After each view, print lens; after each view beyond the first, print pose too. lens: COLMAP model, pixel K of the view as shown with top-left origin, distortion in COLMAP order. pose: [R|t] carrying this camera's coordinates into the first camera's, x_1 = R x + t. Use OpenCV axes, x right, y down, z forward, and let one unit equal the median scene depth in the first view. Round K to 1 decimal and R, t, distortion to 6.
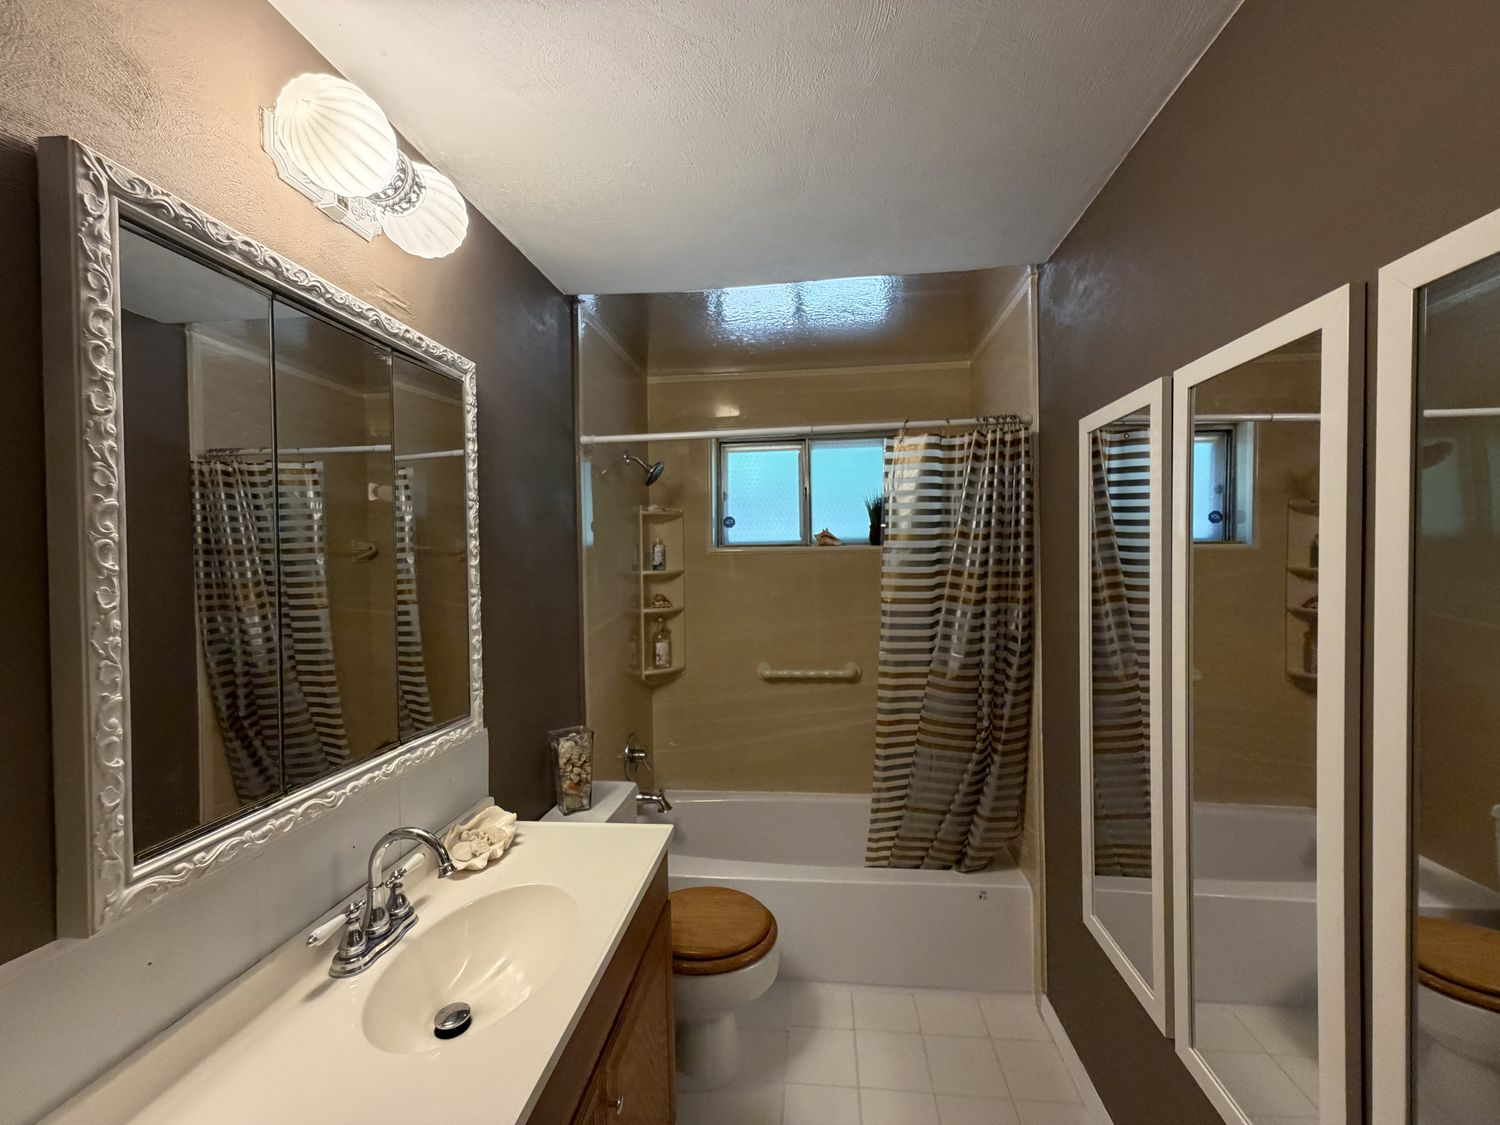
lens RADIAL K [[599.0, 0, 752.0], [0, 599.0, 561.6], [0, 0, 1]] dist [0.000237, 0.000261]
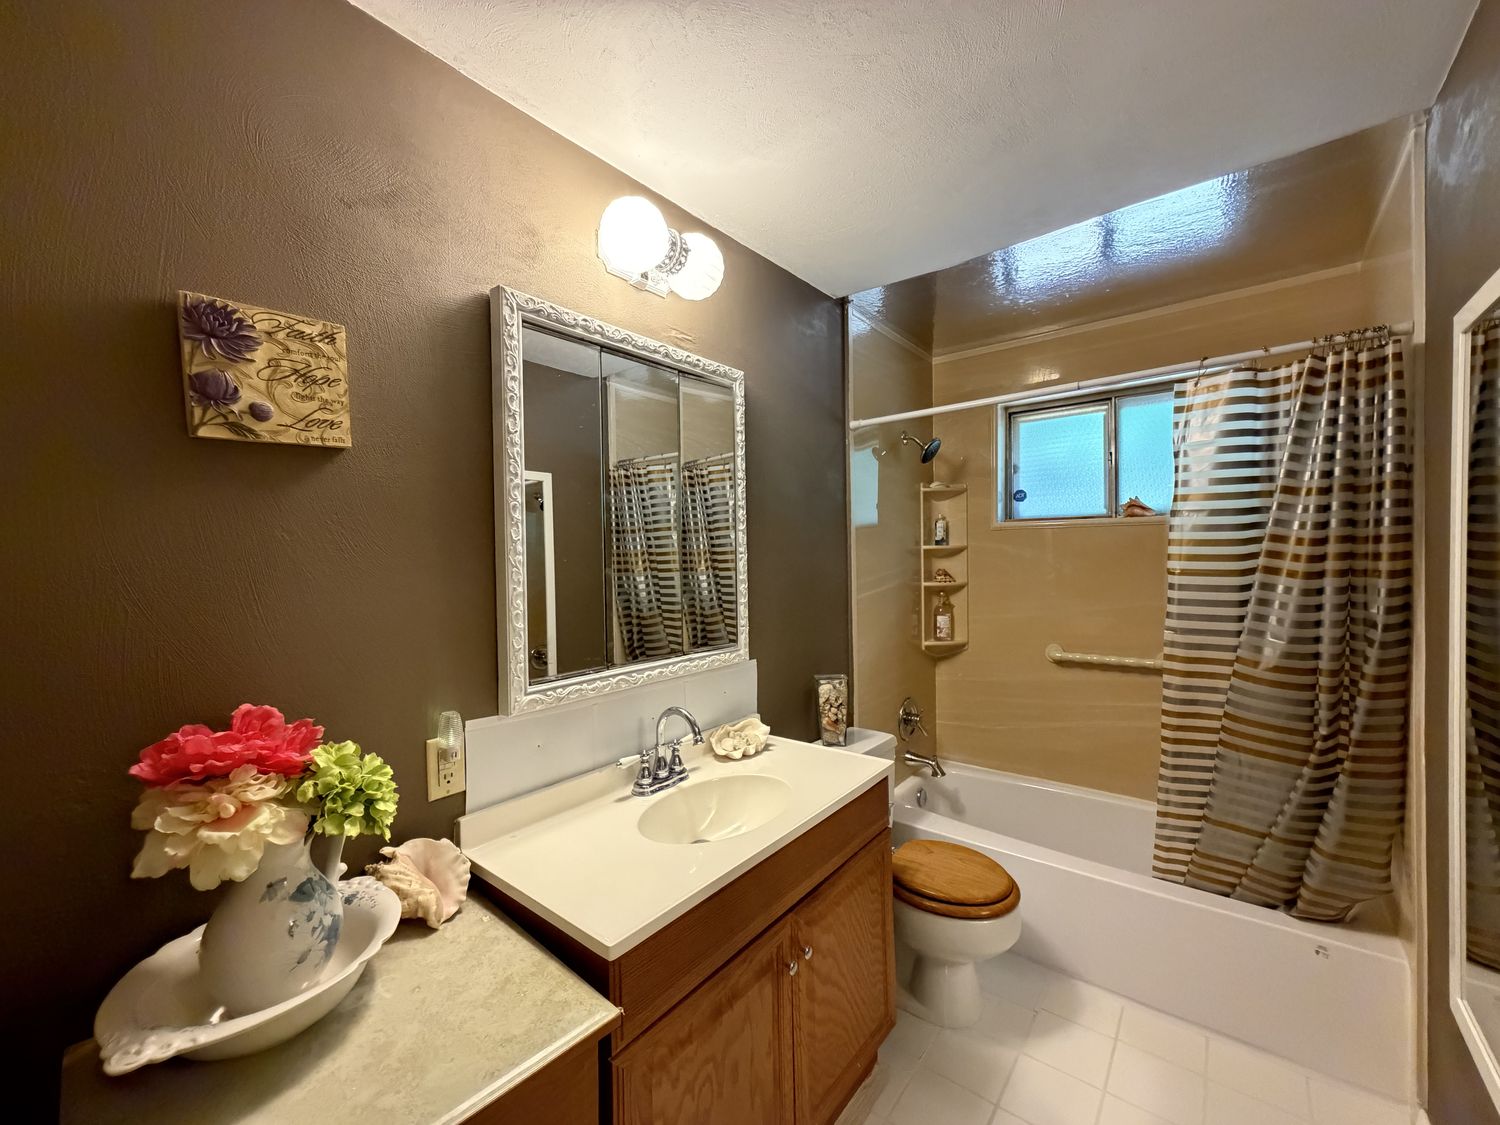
lens RADIAL K [[599.0, 0, 757.1], [0, 599.0, 563.5], [0, 0, 1]] dist [0.000237, 0.000261]
pose [[0.843855, 0.011827, -0.536441, 0.184195], [-0.003103, 0.999848, 0.017163, 0.040973], [0.536562, -0.012818, 0.843763, -0.051280]]
